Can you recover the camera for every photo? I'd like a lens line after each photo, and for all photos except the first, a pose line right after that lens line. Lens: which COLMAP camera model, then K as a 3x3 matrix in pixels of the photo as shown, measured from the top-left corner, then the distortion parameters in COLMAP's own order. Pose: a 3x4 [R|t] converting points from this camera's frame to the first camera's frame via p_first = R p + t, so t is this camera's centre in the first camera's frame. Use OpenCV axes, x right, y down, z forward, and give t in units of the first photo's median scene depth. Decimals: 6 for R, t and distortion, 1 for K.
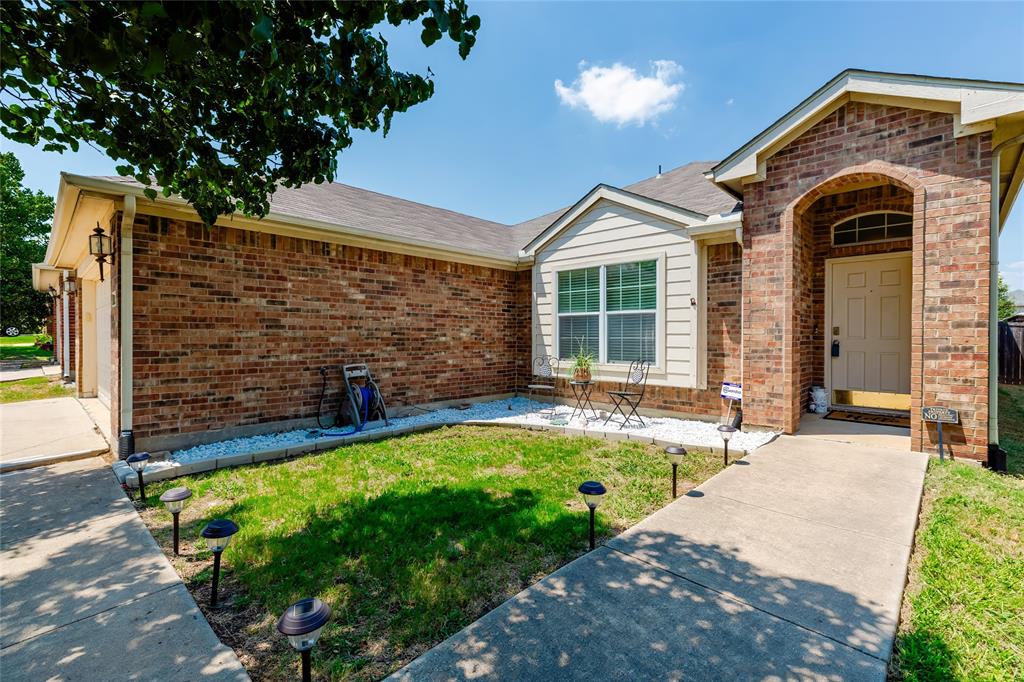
lens RADIAL K [[460.5, 0, 511.5], [0, 460.5, 336.8], [0, 0, 1]] dist [0.005197, -0.000558]
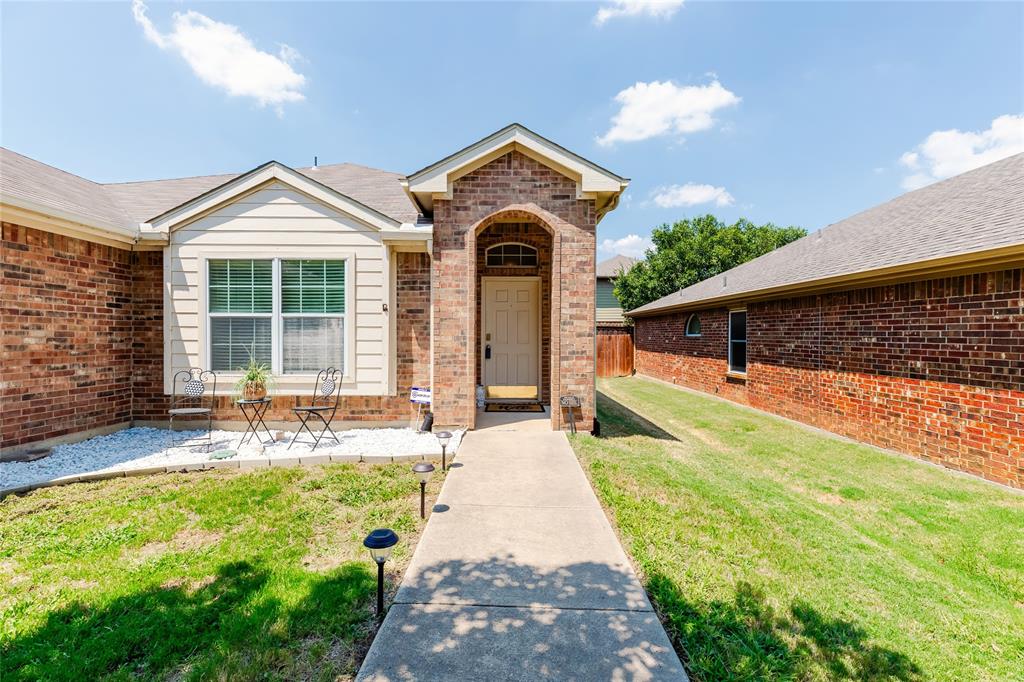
lens RADIAL K [[460.5, 0, 515.5], [0, 460.5, 339.2], [0, 0, 1]] dist [0.005197, -0.000558]
pose [[0.712488, -0.001099, 0.701684, -0.105779], [-0.001114, 0.999996, 0.002698, -0.012791], [-0.701684, -0.002704, 0.712483, 0.116648]]
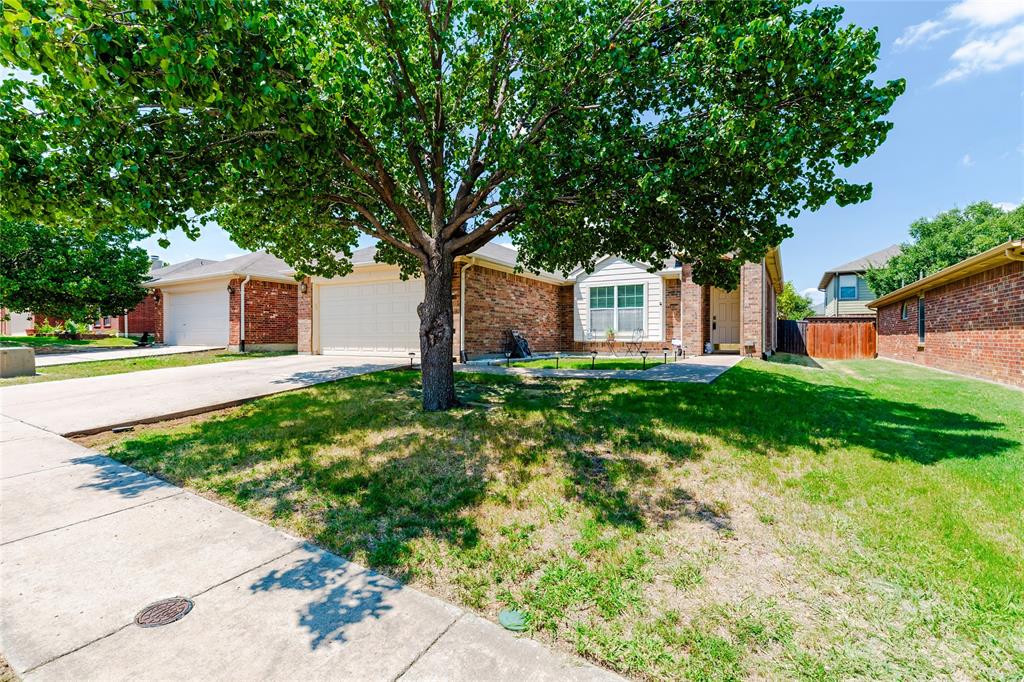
lens RADIAL K [[460.5, 0, 514.4], [0, 460.5, 335.1], [0, 0, 1]] dist [0.005197, -0.000558]
pose [[0.973820, 0.003519, 0.227293, -0.920349], [-0.001184, 0.999945, -0.010407, 0.115986], [-0.227317, 0.009866, 0.973771, -1.174531]]
